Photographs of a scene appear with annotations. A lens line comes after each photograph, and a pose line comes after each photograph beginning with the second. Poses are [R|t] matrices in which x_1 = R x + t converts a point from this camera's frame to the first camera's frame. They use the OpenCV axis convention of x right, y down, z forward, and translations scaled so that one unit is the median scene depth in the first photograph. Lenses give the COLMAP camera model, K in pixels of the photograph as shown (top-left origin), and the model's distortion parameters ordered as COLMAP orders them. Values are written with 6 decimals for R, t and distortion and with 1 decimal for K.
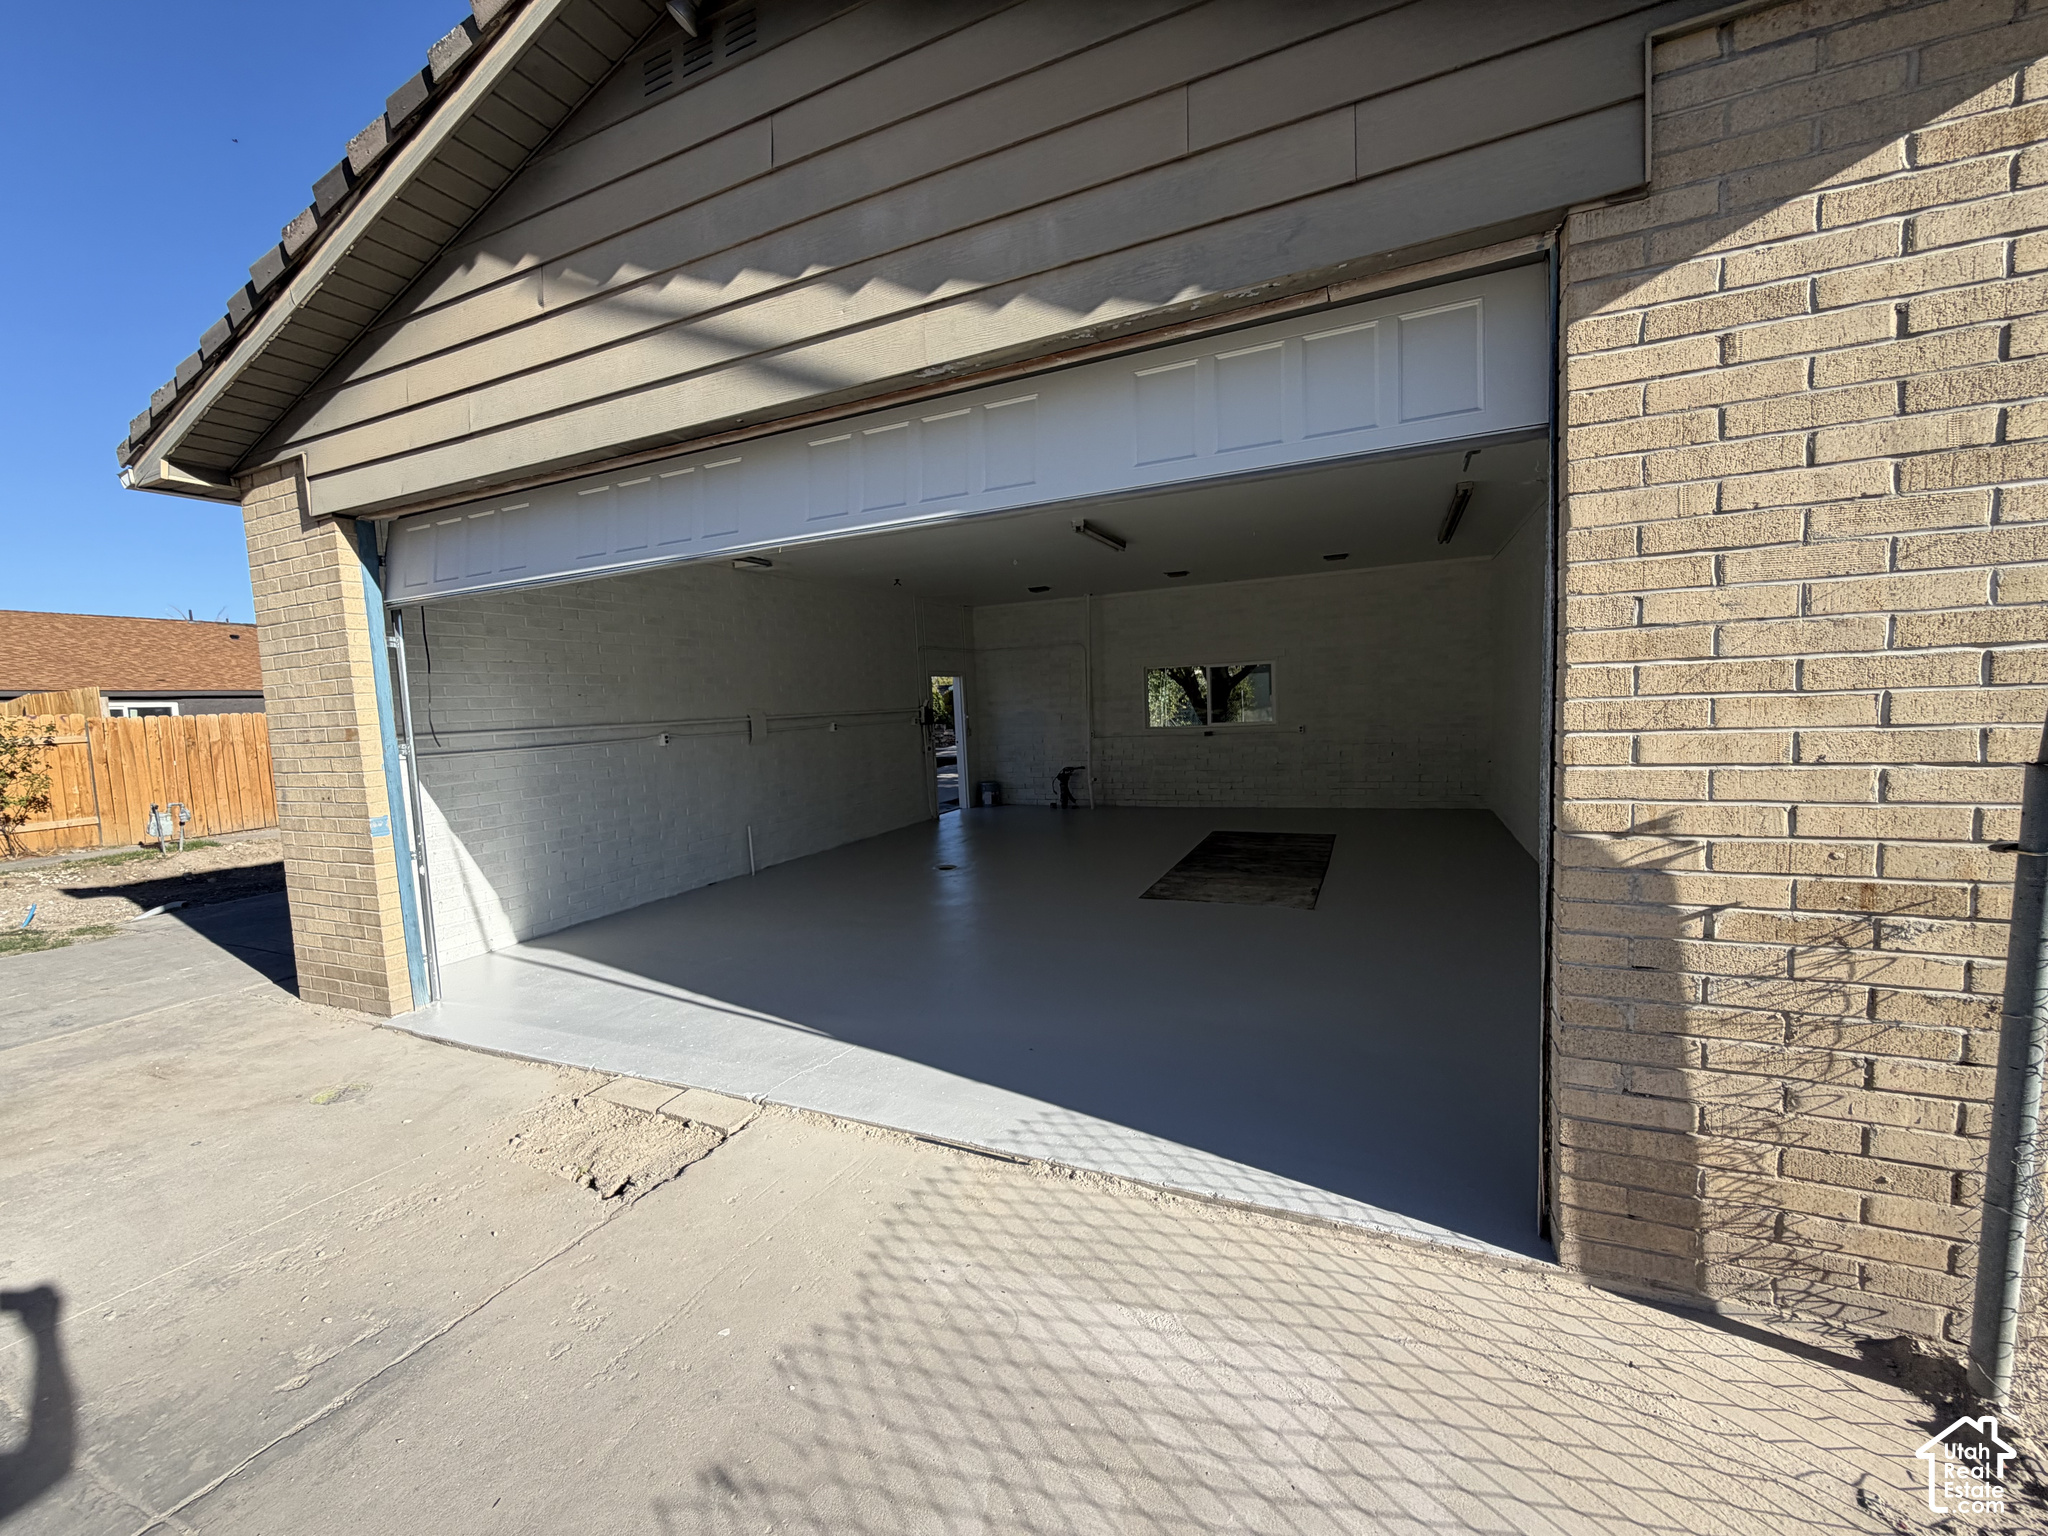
lens RADIAL K [[816.0, 0, 1020.2], [0, 816.0, 770.8], [0, 0, 1]] dist [0.000236, -0.000634]
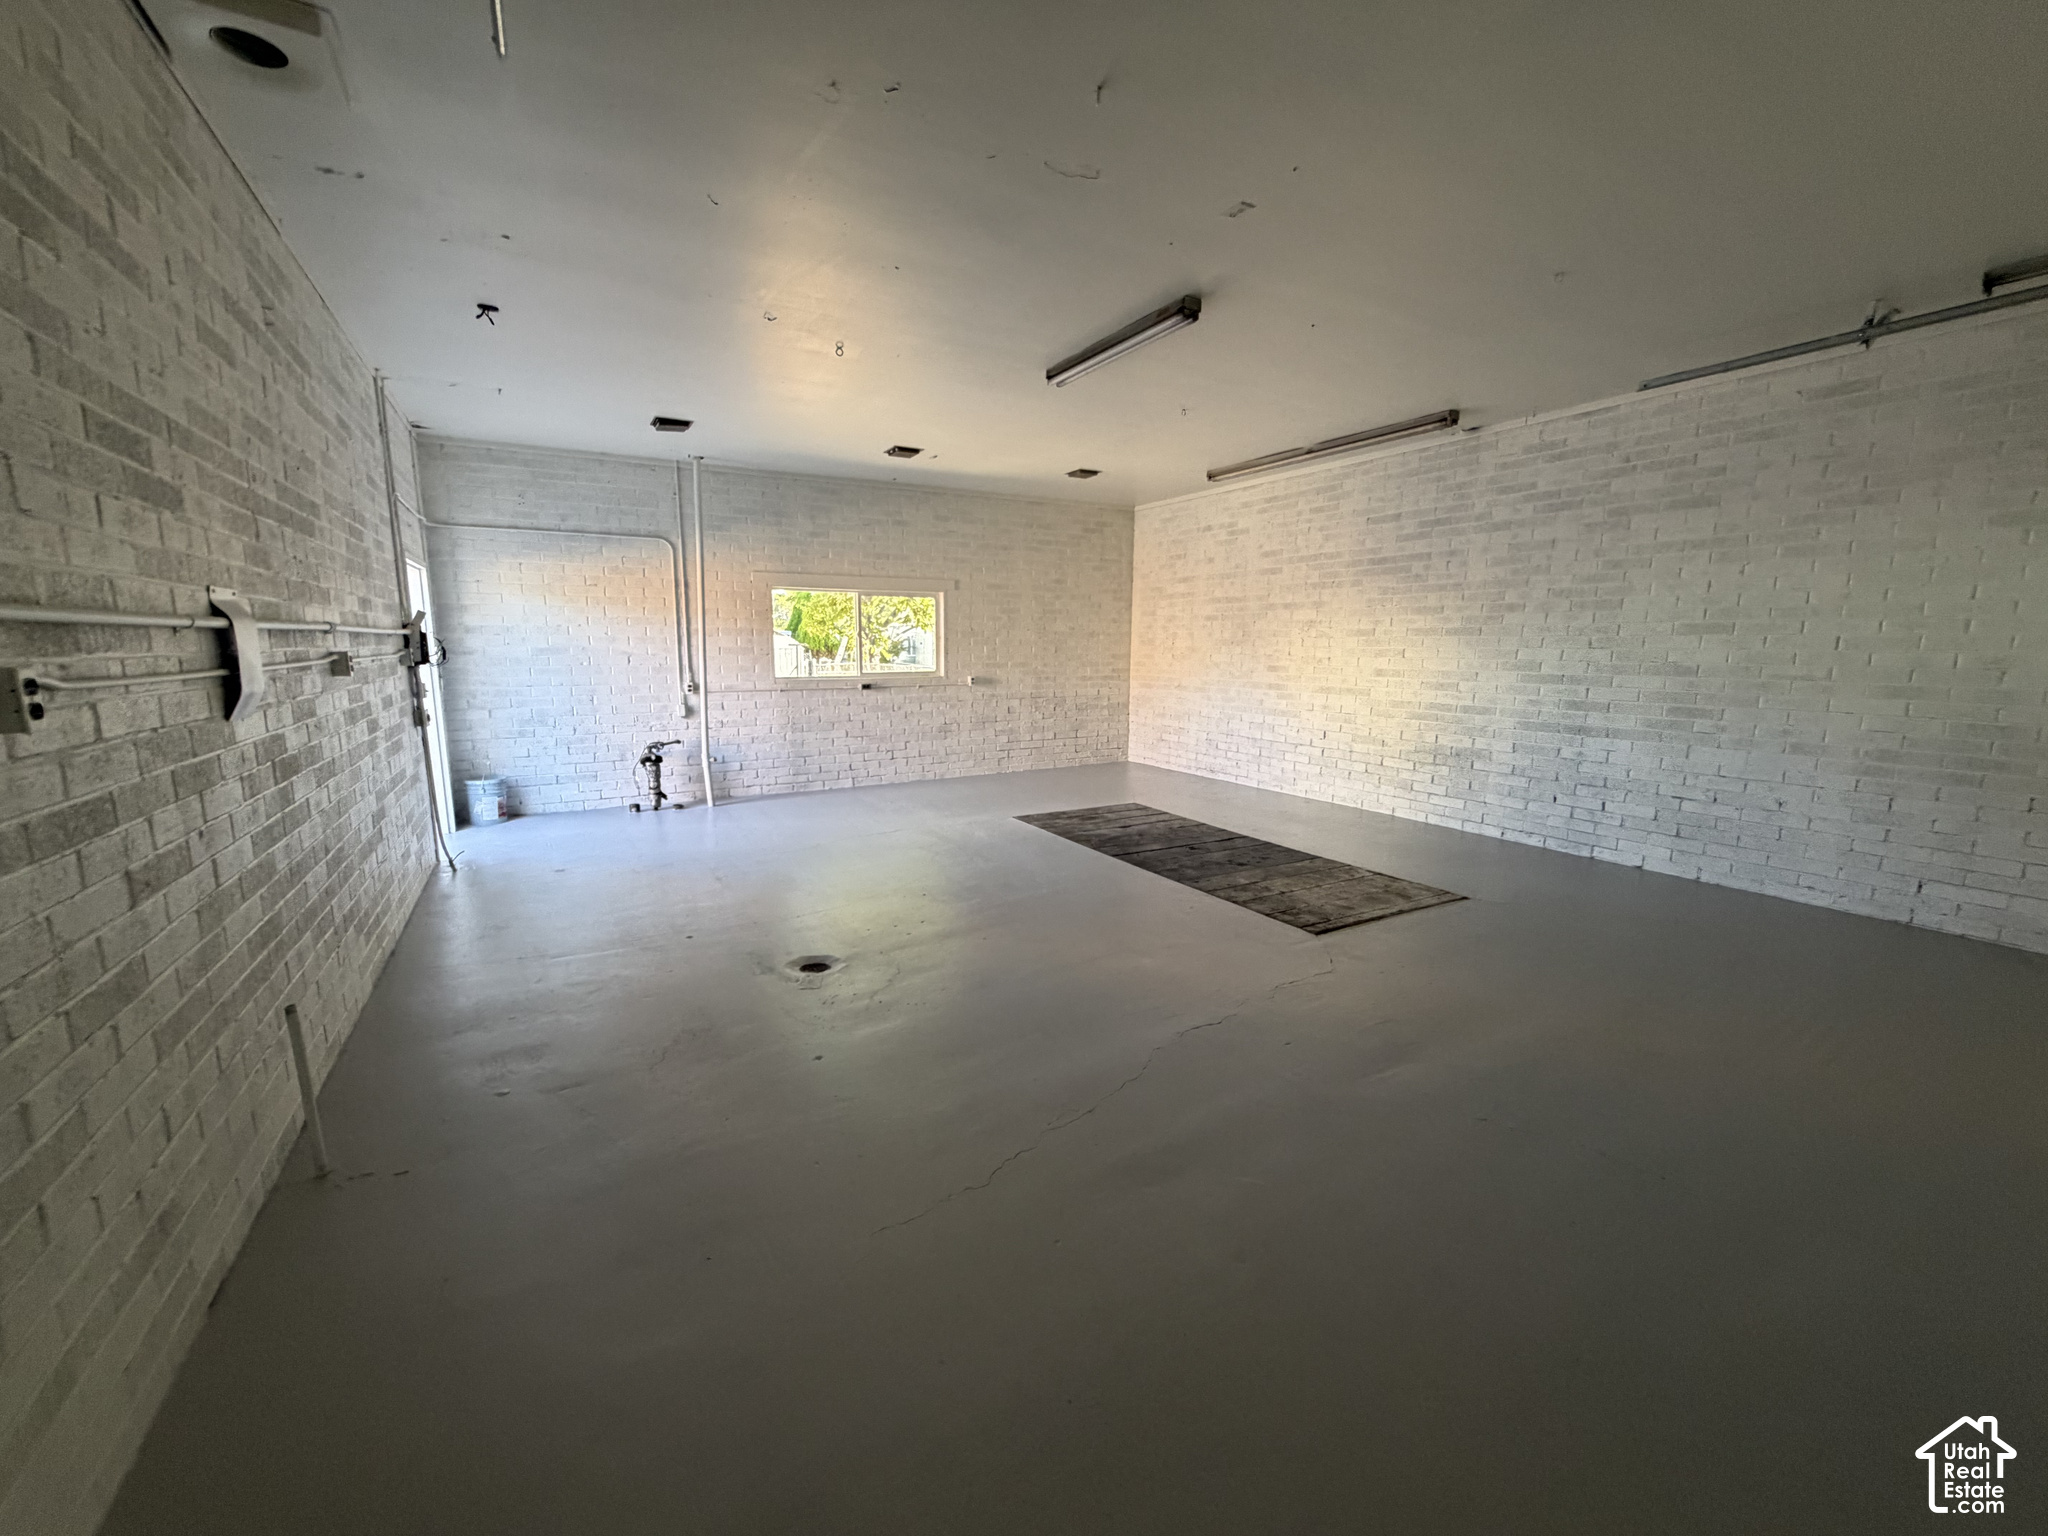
lens RADIAL K [[816.0, 0, 1015.0], [0, 816.0, 772.0], [0, 0, 1]] dist [0.000236, -0.000634]
pose [[0.598369, -0.081546, 0.797060, -0.528707], [0.039432, 0.996599, 0.072357, -0.030950], [-0.800250, -0.011866, 0.599549, 0.845102]]
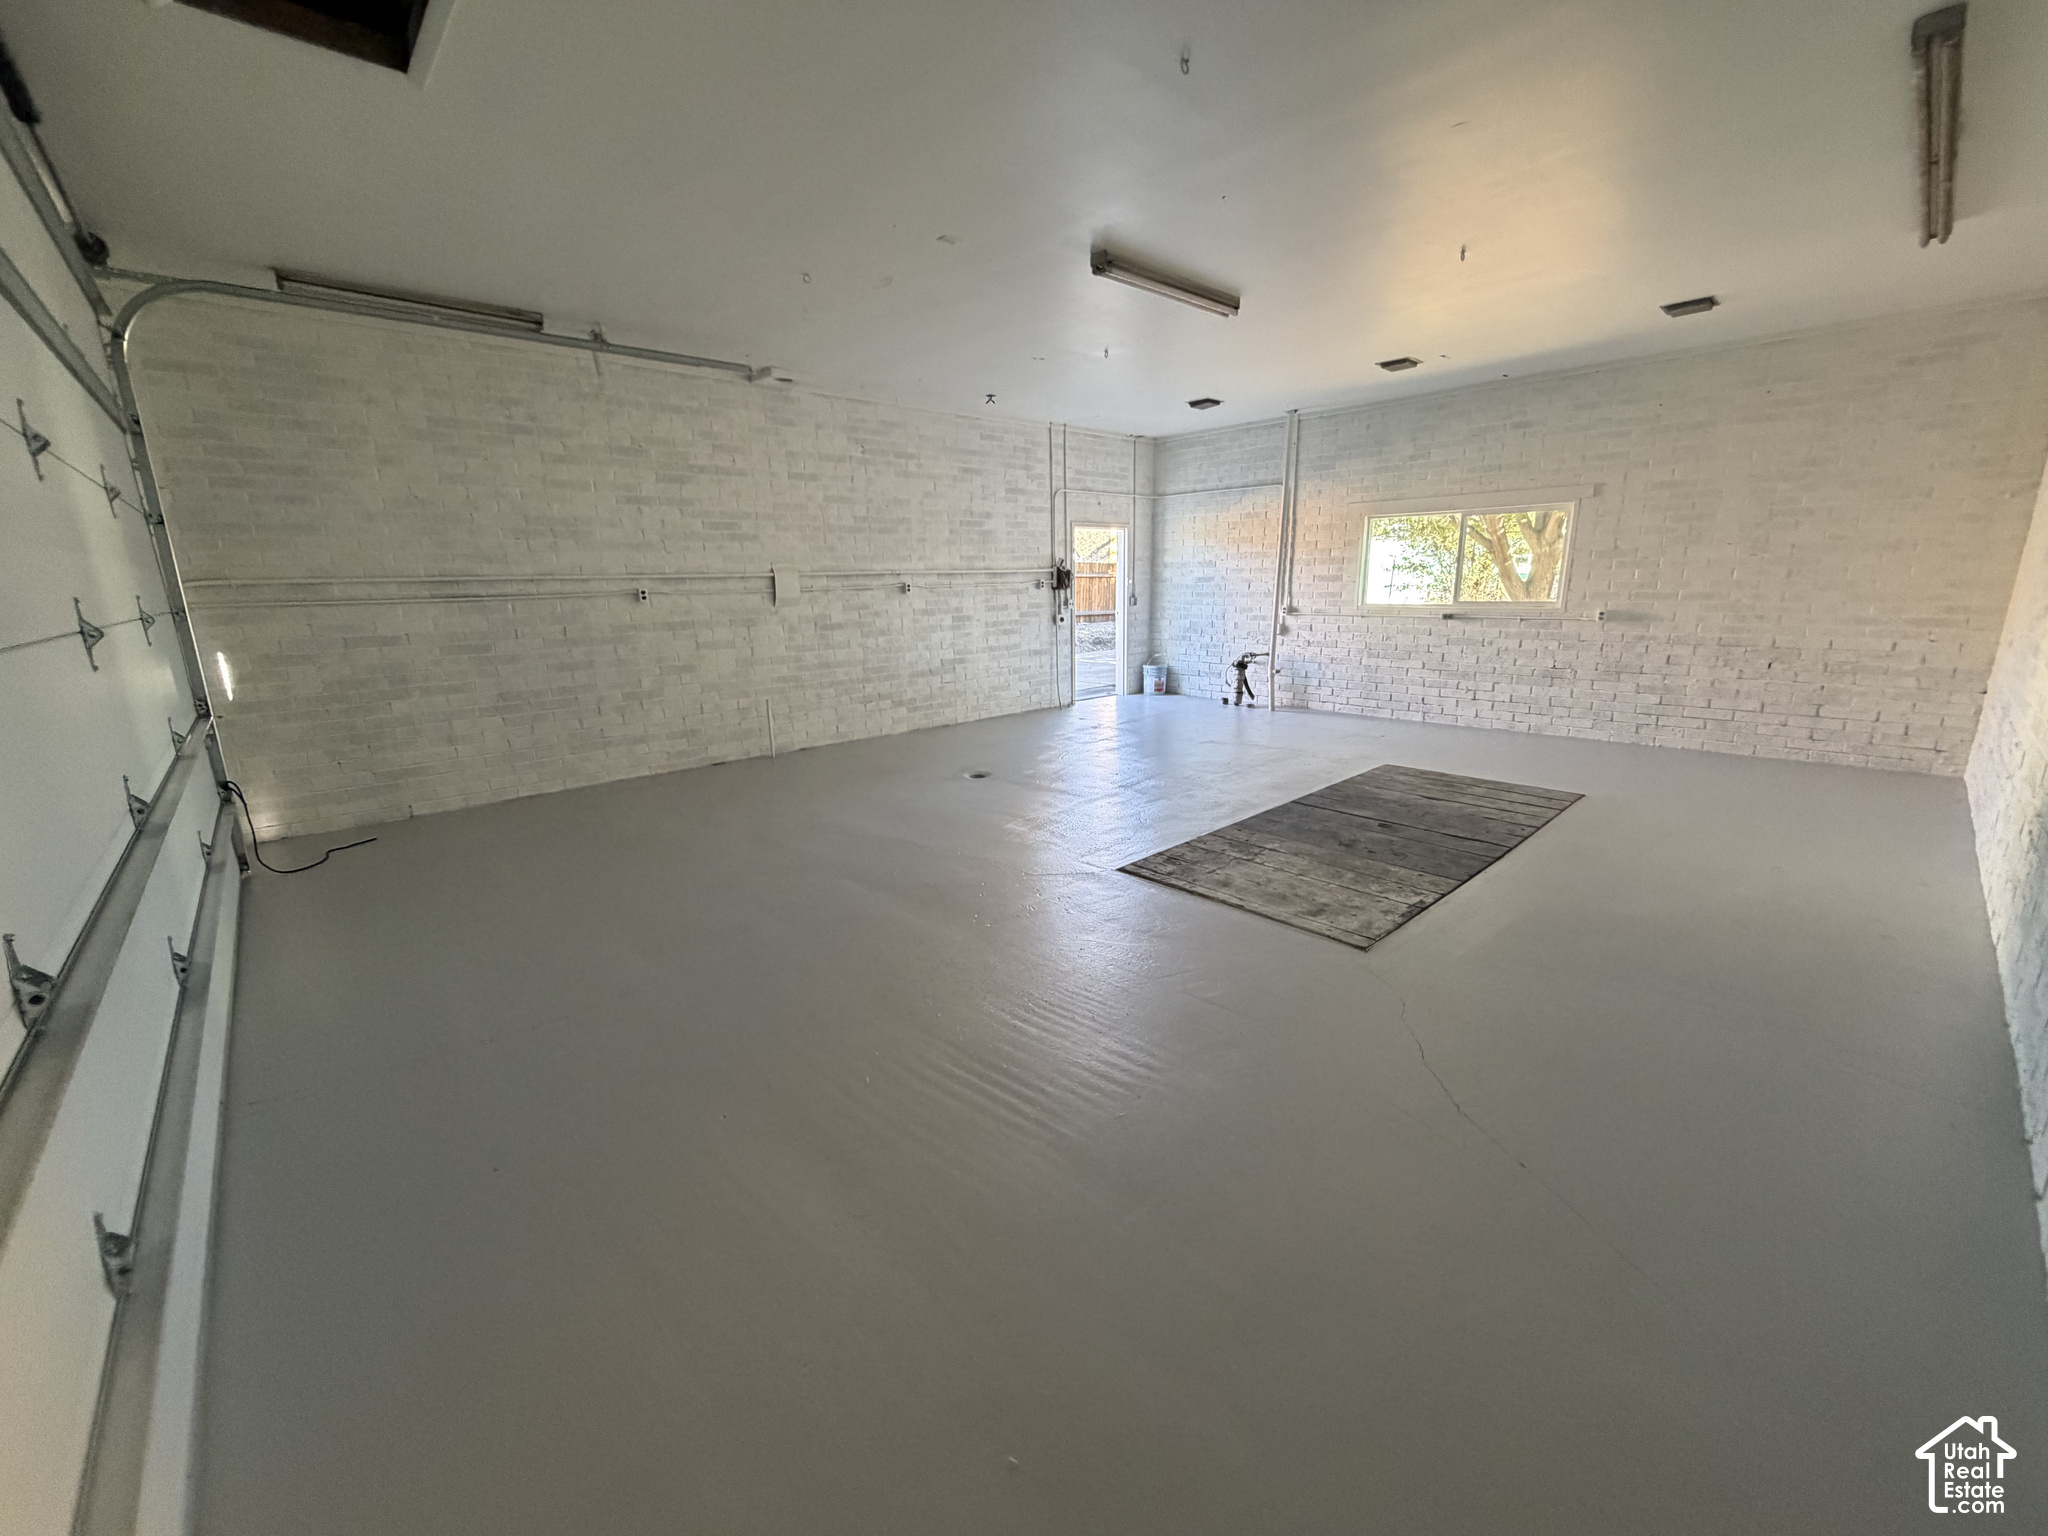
lens RADIAL K [[816.0, 0, 1017.8], [0, 816.0, 770.8], [0, 0, 1]] dist [0.000236, -0.000634]
pose [[0.917927, 0.117550, -0.378935, 0.326629], [-0.054639, 0.983454, 0.172724, -0.031114], [0.392969, -0.137844, 0.909161, 0.408816]]
